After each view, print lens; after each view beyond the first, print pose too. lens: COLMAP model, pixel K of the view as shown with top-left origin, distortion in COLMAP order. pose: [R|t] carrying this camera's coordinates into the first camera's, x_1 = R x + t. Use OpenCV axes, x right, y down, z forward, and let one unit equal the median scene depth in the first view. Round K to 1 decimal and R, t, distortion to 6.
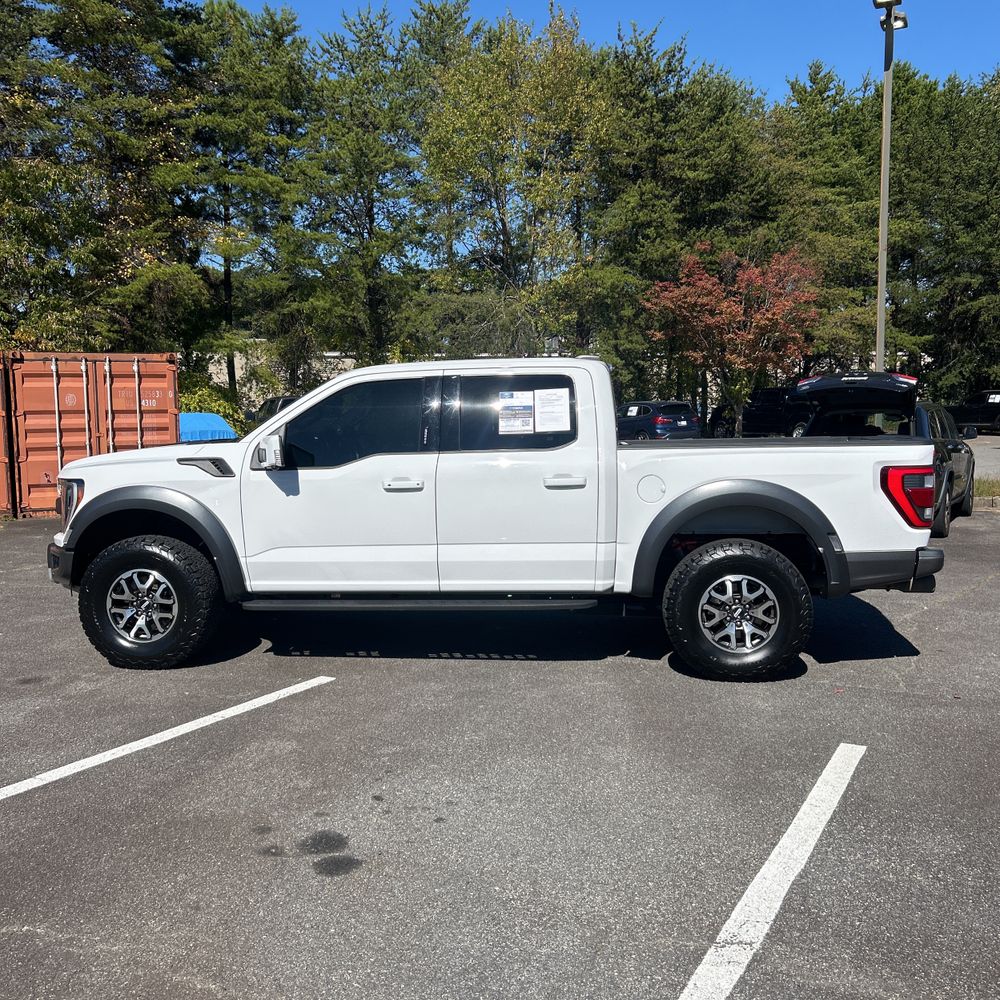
lens RADIAL K [[1010.0, 0, 491.3], [0, 1010.0, 508.7], [0, 0, 1]] dist [0.018394, 0.000000]
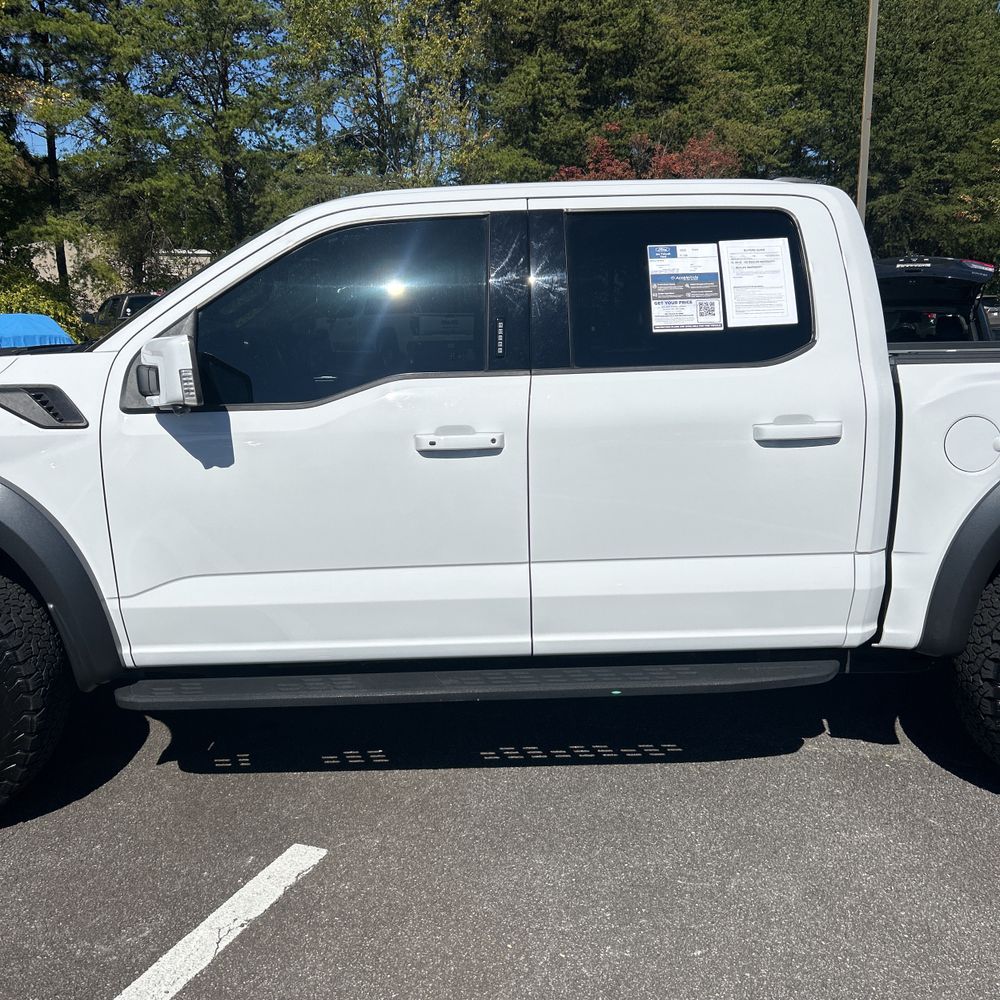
lens RADIAL K [[1010.0, 0, 496.2], [0, 1010.0, 498.0], [0, 0, 1]] dist [0.018394, 0.000000]
pose [[0.989019, -0.022598, 0.146050, -0.135491], [0.010782, 0.996640, 0.081190, -0.033946], [-0.147394, -0.078724, 0.985940, 0.509437]]
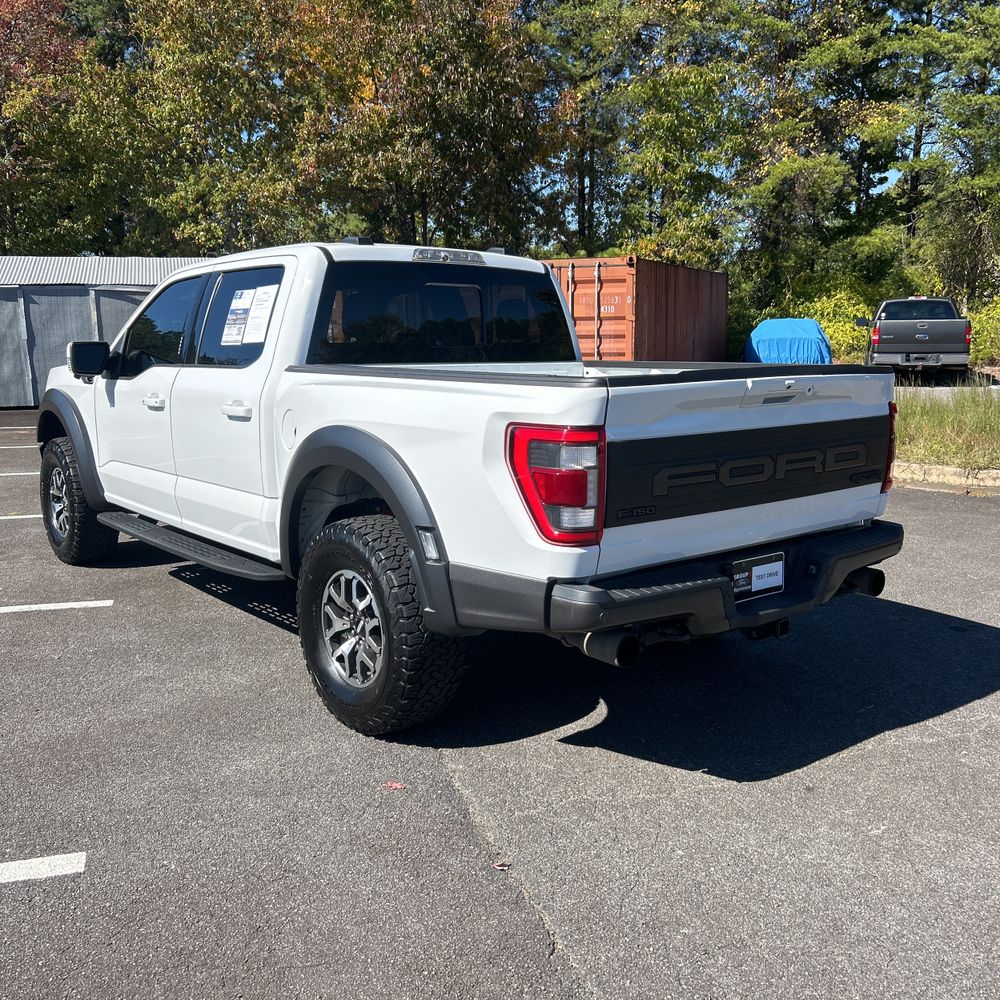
lens RADIAL K [[1010.0, 0, 489.3], [0, 1010.0, 514.5], [0, 0, 1]] dist [0.018394, 0.000000]
pose [[0.716516, 0.134997, -0.684384, 0.699822], [-0.069132, 0.990008, 0.122905, -0.052934], [0.694137, -0.040751, 0.718688, 0.551552]]
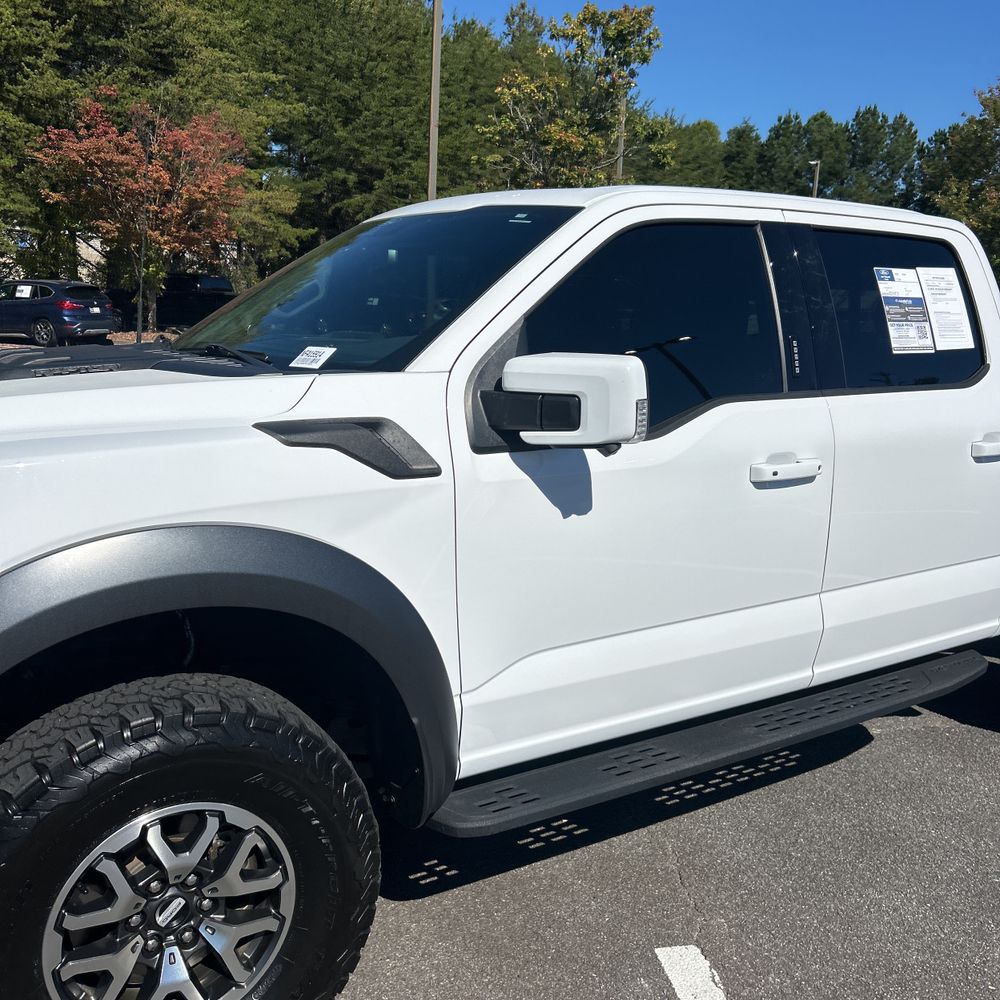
lens RADIAL K [[1010.0, 0, 485.9], [0, 1010.0, 497.1], [0, 0, 1]] dist [0.018394, 0.000000]
pose [[0.772276, -0.079201, 0.630331, -0.450795], [0.018093, 0.994538, 0.102796, -0.057241], [-0.635029, -0.067982, 0.769491, 0.717132]]
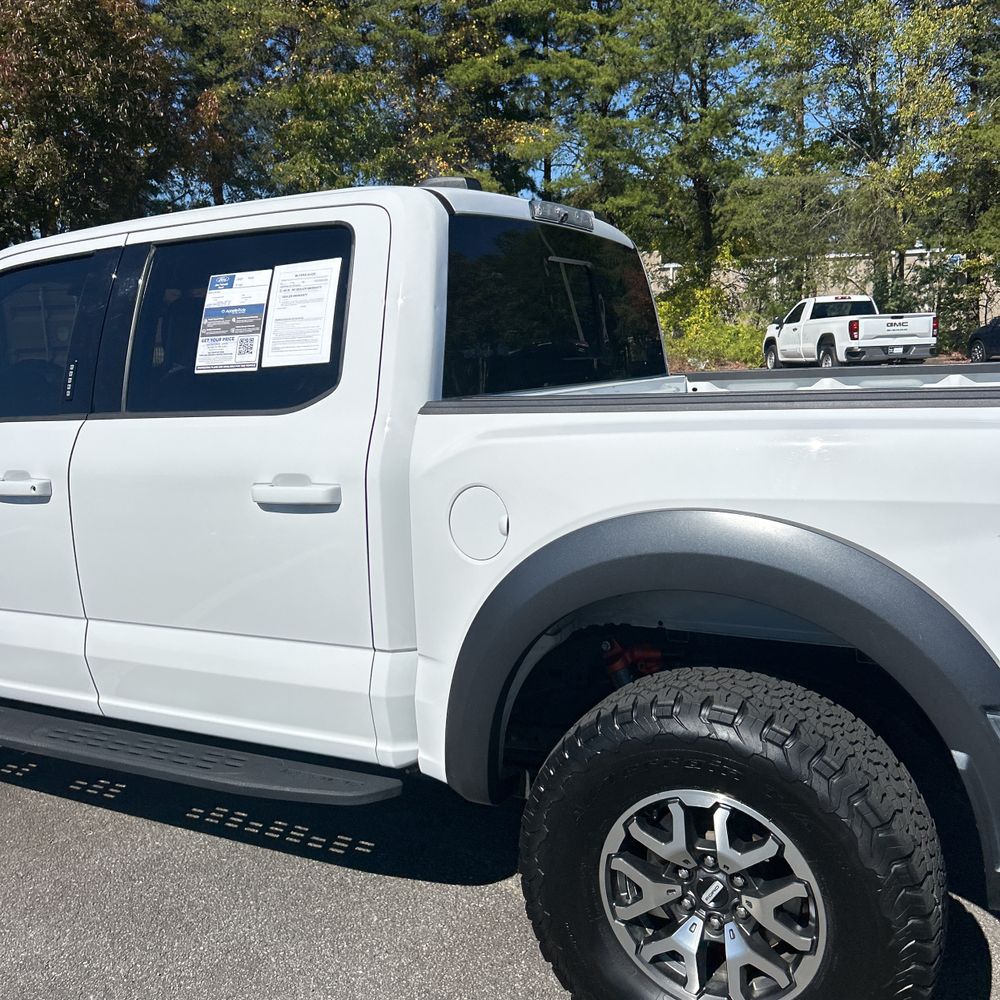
lens RADIAL K [[1010.0, 0, 501.8], [0, 1010.0, 500.7], [0, 0, 1]] dist [0.018394, 0.000000]
pose [[0.930407, 0.031387, -0.365181, 0.280455], [-0.004129, 0.997161, 0.075185, -0.051600], [0.366504, -0.068445, 0.927896, 0.623401]]
